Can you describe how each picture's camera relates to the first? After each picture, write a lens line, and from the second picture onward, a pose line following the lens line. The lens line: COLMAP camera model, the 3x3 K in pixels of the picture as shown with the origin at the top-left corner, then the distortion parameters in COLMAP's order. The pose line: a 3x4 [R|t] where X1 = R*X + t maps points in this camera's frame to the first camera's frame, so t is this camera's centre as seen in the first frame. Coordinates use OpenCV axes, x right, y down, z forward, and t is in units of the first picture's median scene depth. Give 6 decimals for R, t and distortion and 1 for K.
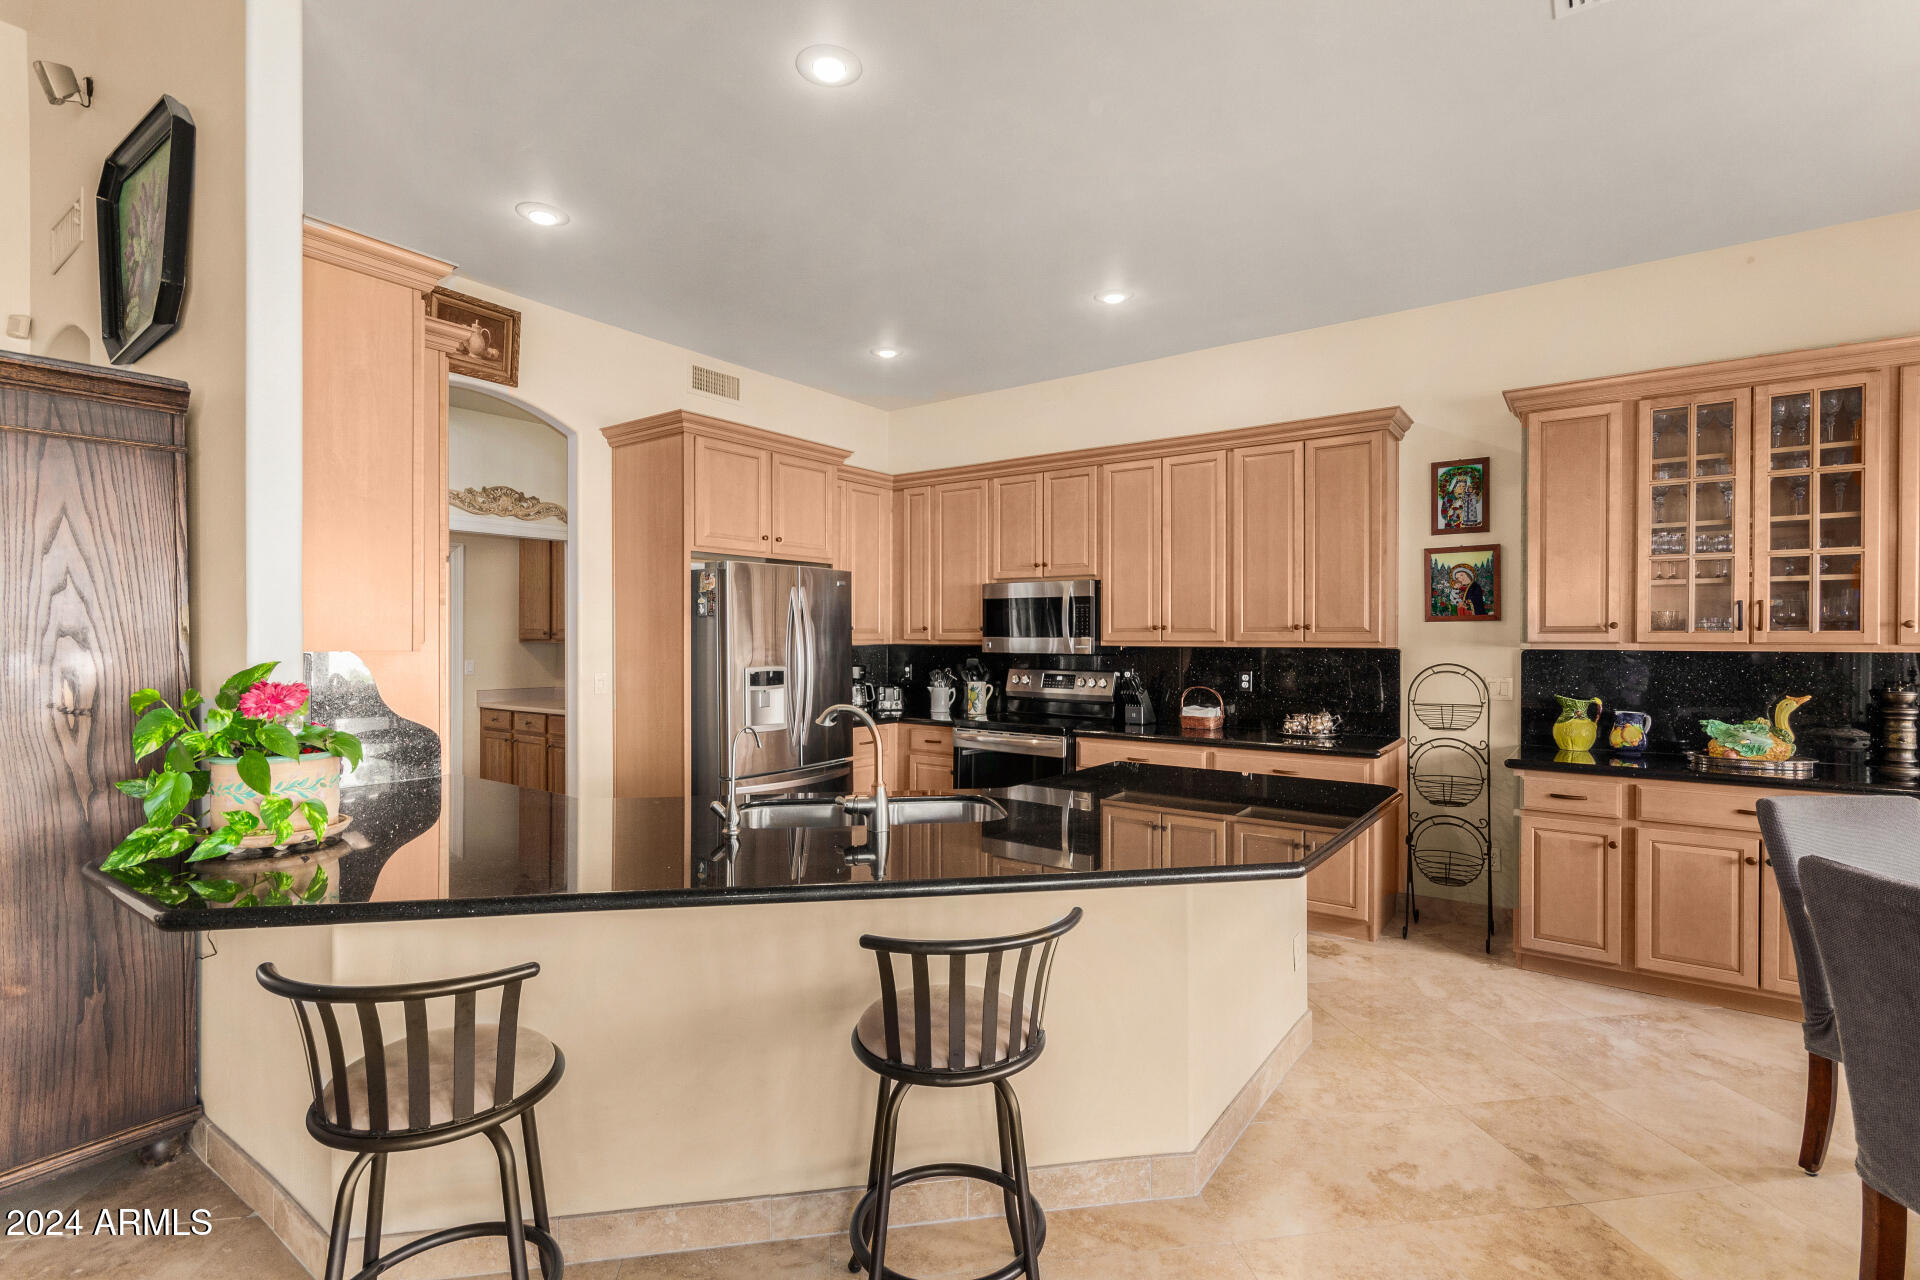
lens RADIAL K [[893.4, 0, 955.8], [0, 893.4, 625.4], [0, 0, 1]] dist [0.000349, 0.001795]
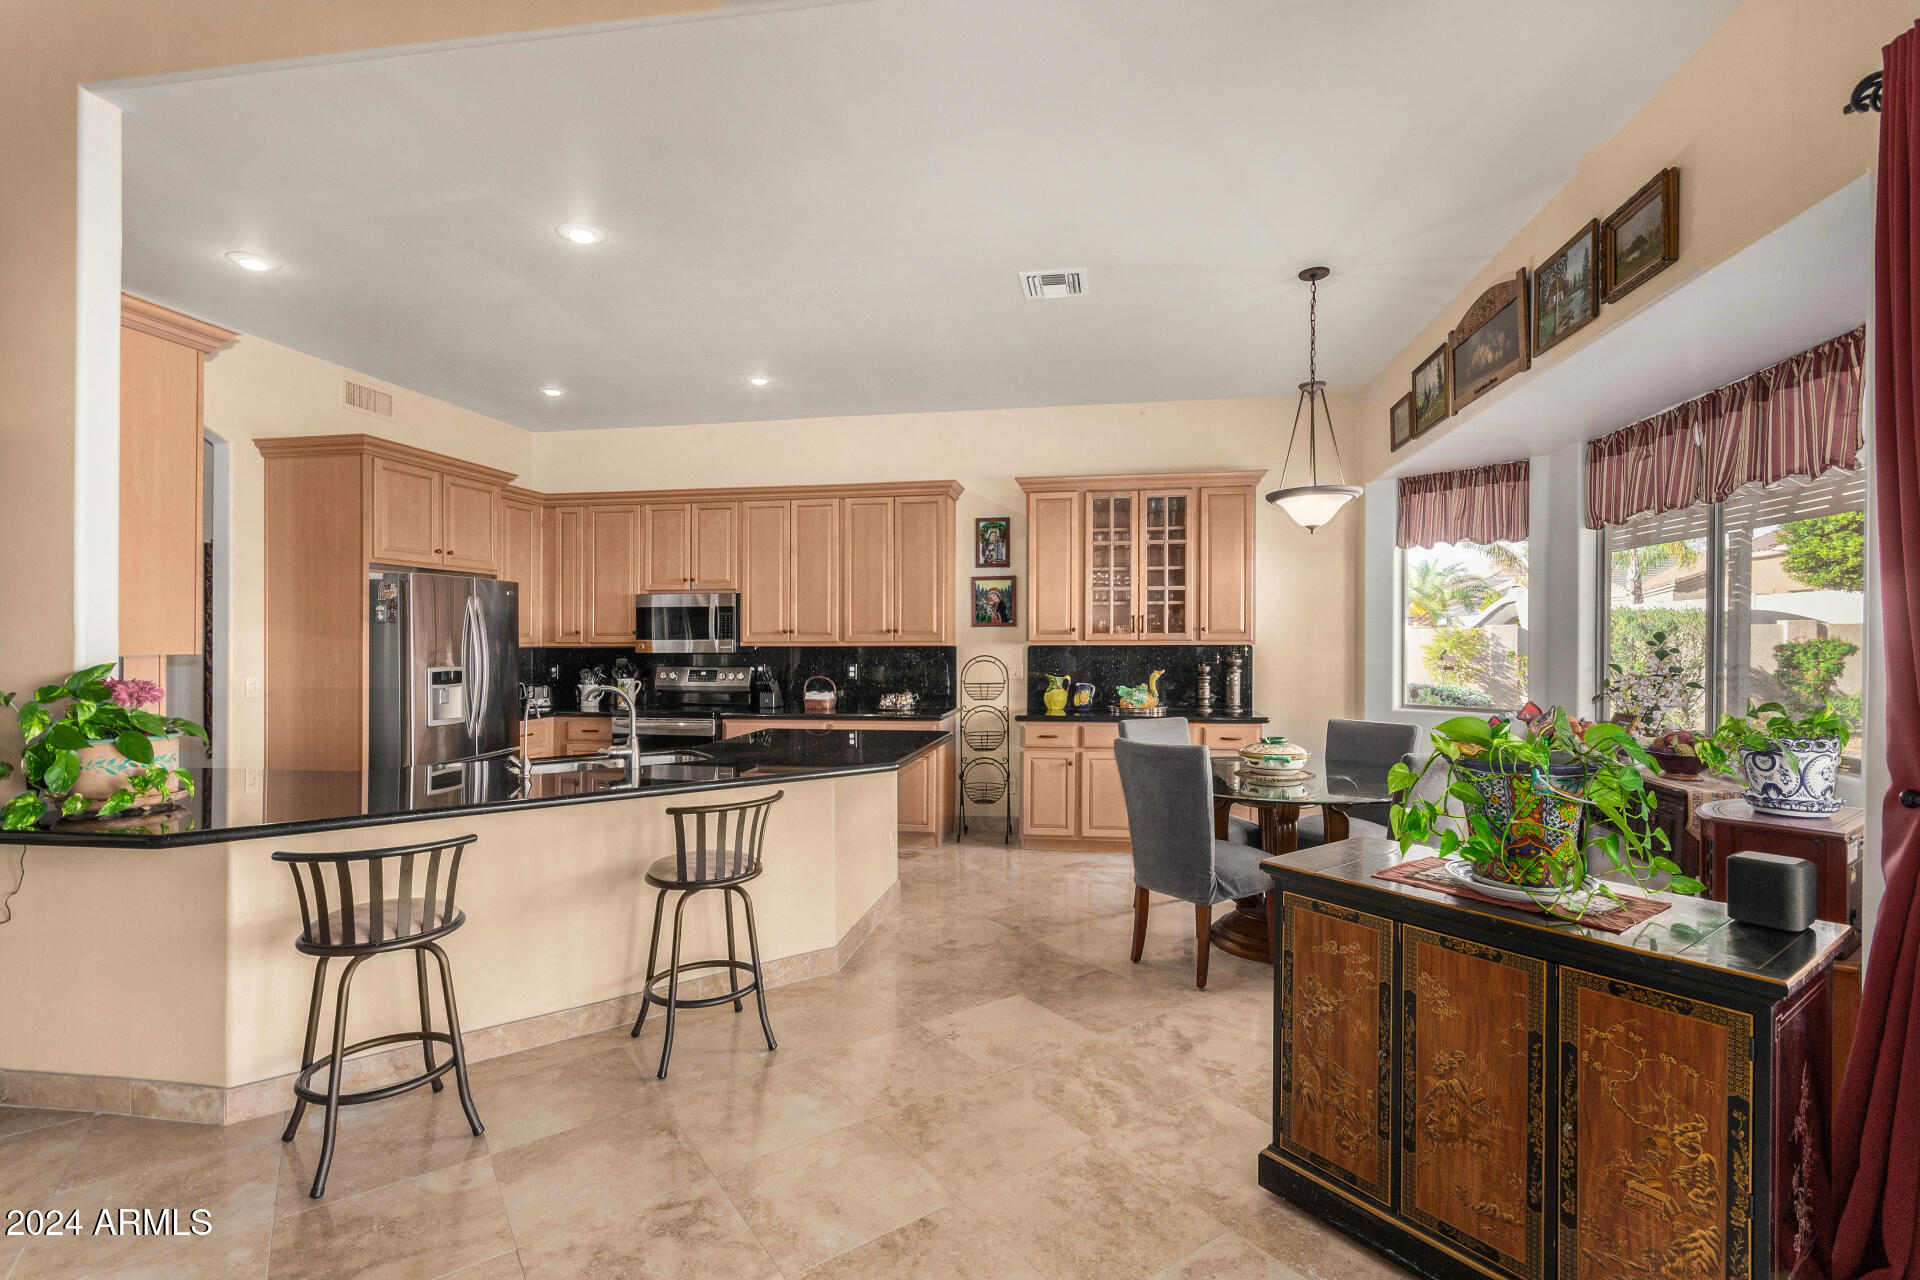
lens RADIAL K [[893.4, 0, 991.4], [0, 893.4, 626.2], [0, 0, 1]] dist [0.000349, 0.001795]
pose [[0.883849, 0.000526, 0.467771, -0.136655], [0.000330, 0.999998, -0.001748, -0.003367], [-0.467772, 0.001700, 0.883848, -0.324493]]
